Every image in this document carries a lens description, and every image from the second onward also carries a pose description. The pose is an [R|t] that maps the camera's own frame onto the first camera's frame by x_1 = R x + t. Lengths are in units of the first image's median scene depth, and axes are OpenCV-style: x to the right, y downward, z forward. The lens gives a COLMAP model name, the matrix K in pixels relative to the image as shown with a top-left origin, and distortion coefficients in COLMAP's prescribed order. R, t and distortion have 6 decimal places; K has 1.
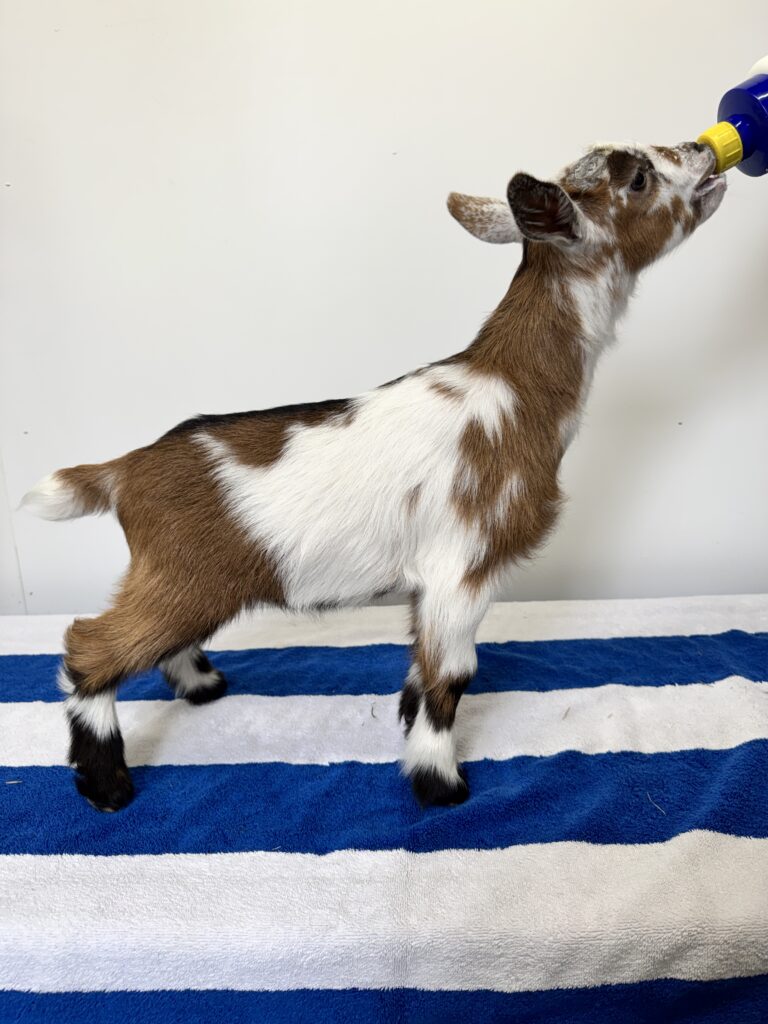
lens RADIAL K [[779.9, 0, 380.8], [0, 779.9, 537.0], [0, 0, 1]] dist [0.022765, -0.021410]
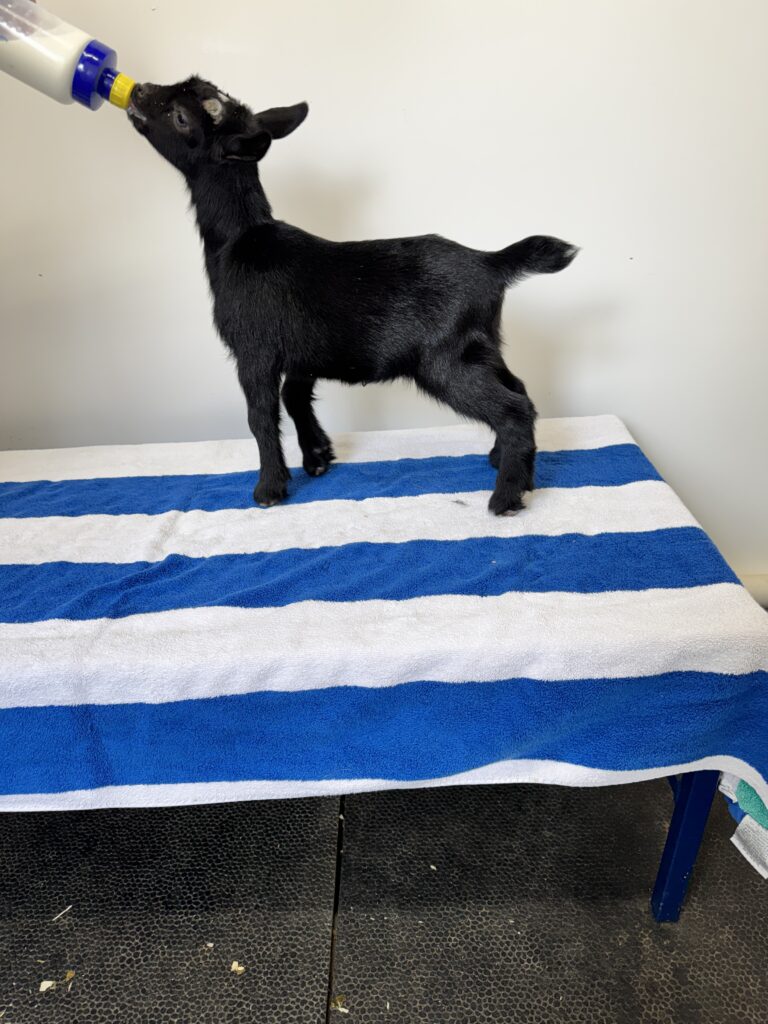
lens RADIAL K [[779.9, 0, 377.1], [0, 779.9, 519.7], [0, 0, 1]] dist [0.022765, -0.021410]
pose [[0.999433, -0.029453, -0.016288, 0.537555], [0.031928, 0.982778, 0.182010, 0.005206], [0.010647, -0.182427, 0.983162, -0.300469]]
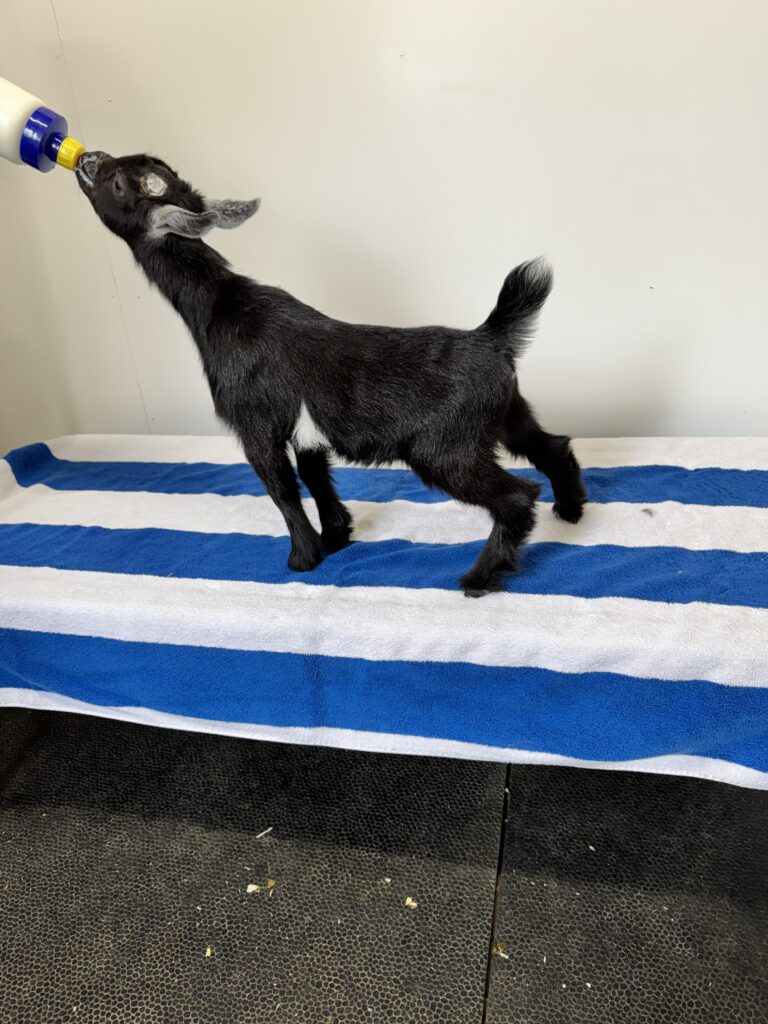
lens RADIAL K [[779.9, 0, 373.4], [0, 779.9, 518.1], [0, 0, 1]] dist [0.022765, -0.021410]
pose [[0.975565, 0.054103, -0.212946, 0.455033], [-0.013188, 0.981879, 0.189052, -0.041579], [0.219315, -0.181624, 0.958600, -0.506987]]
